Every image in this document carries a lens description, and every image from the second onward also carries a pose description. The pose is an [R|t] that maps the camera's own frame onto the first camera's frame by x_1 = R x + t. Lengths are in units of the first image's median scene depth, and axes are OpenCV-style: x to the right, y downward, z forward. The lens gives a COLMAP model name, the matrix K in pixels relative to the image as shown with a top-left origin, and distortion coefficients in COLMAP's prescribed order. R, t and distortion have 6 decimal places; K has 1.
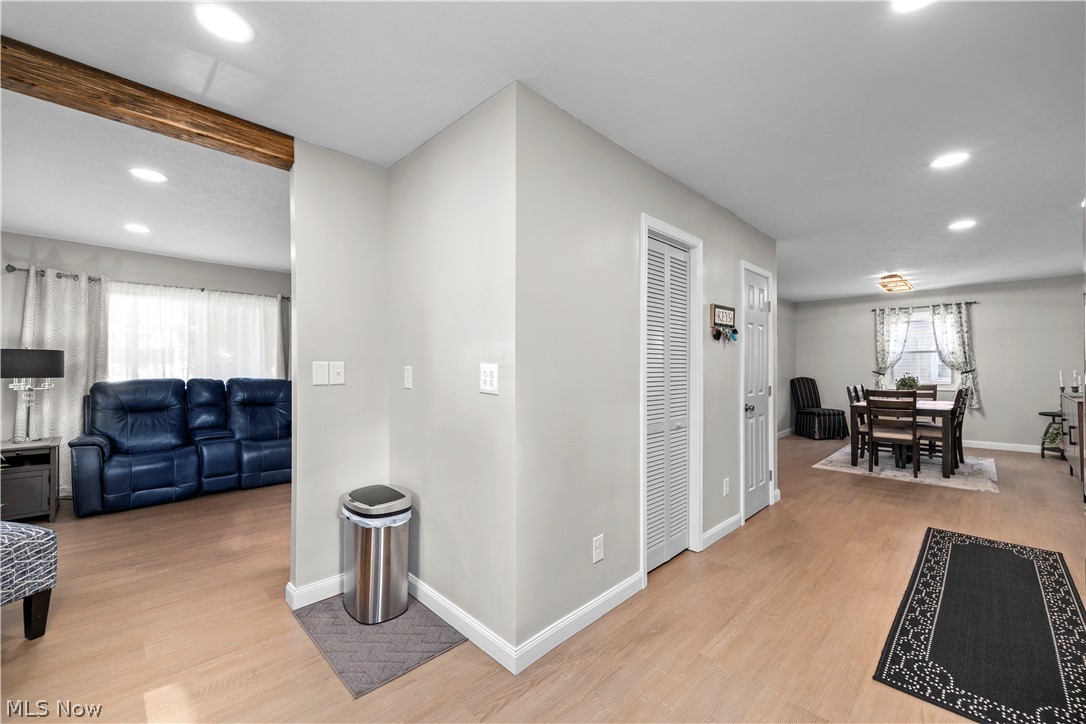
lens RADIAL K [[434.9, 0, 541.4], [0, 434.9, 365.3], [0, 0, 1]] dist [0.000527, -0.000666]
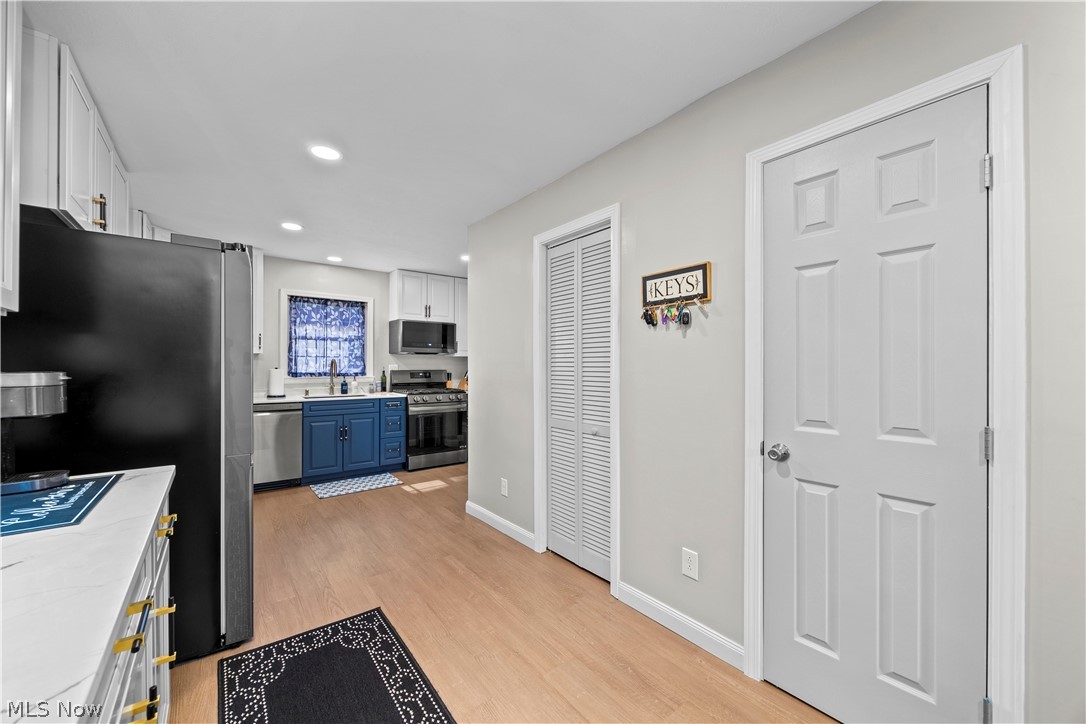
lens RADIAL K [[434.9, 0, 548.4], [0, 434.9, 365.1], [0, 0, 1]] dist [0.000527, -0.000666]
pose [[-0.122682, -0.002196, -0.992444, 0.690485], [0.006261, 0.999976, -0.002987, 0.002703], [0.992426, -0.006580, -0.122665, 0.577614]]
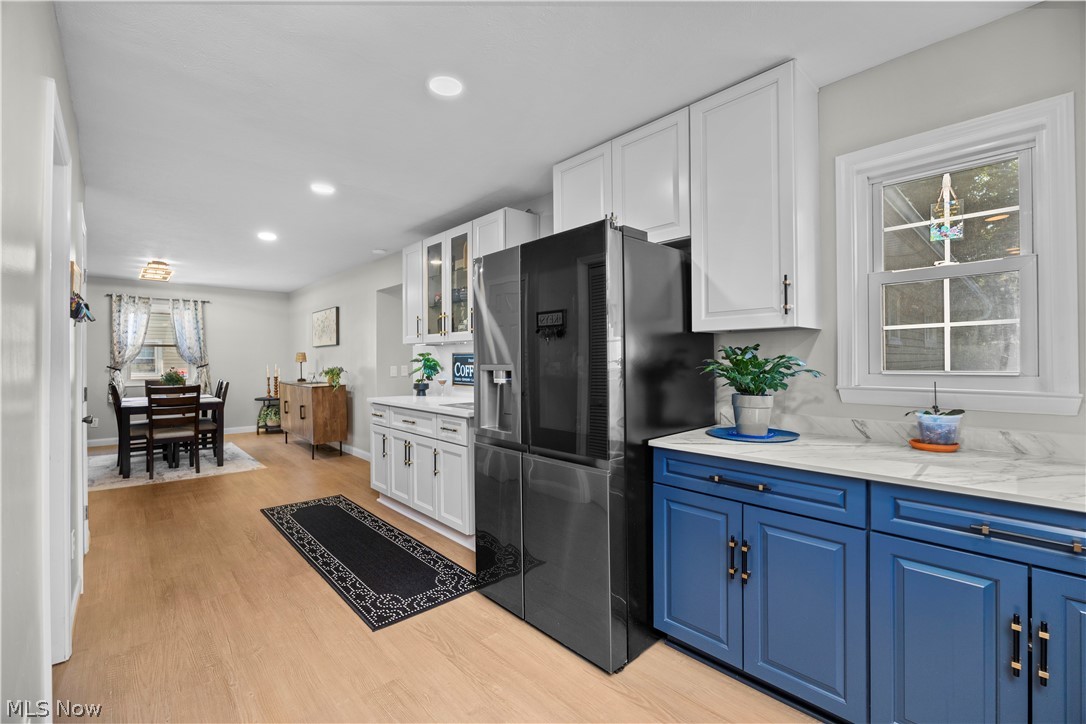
lens RADIAL K [[459.6, 0, 542.5], [0, 459.6, 357.7], [0, 0, 1]] dist [-0.011041, -0.000152]
pose [[0.038180, 0.008786, 0.999232, -0.151536], [-0.003693, 0.999956, -0.008652, 0.001619], [-0.999264, -0.003360, 0.038211, 0.177009]]
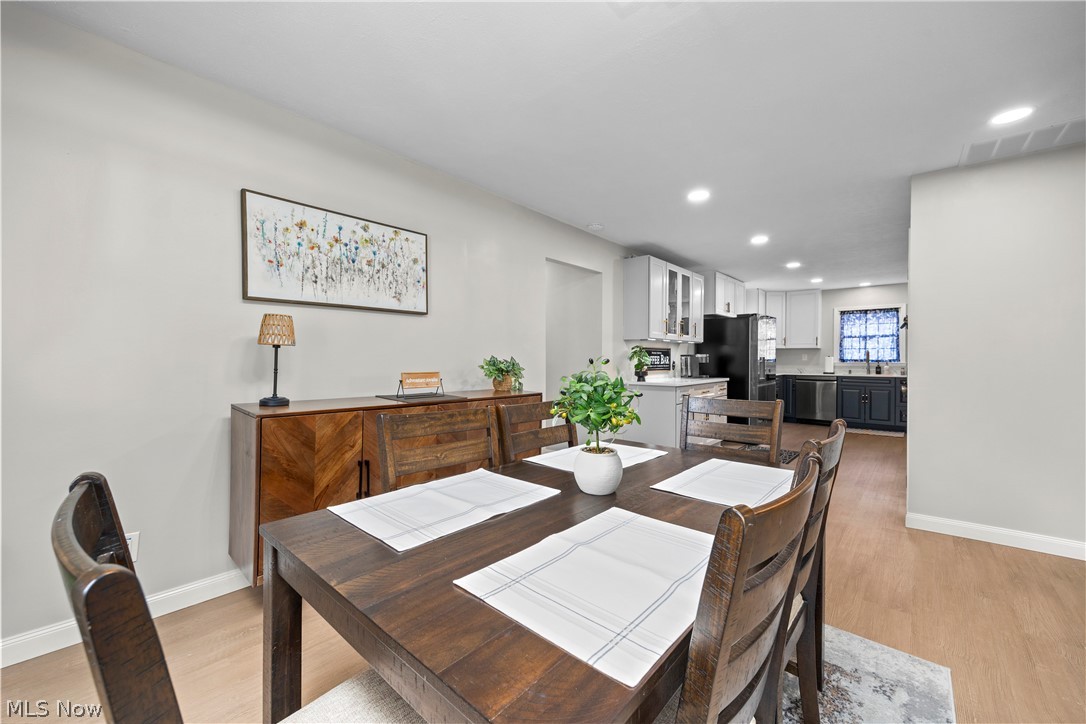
lens RADIAL K [[434.9, 0, 542.9], [0, 434.9, 360.3], [0, 0, 1]] dist [0.000527, -0.000666]
pose [[-0.998255, 0.001453, -0.059036, 0.952879], [0.001717, 0.999989, -0.004434, 0.022325], [0.059028, -0.004528, -0.998246, 1.376914]]
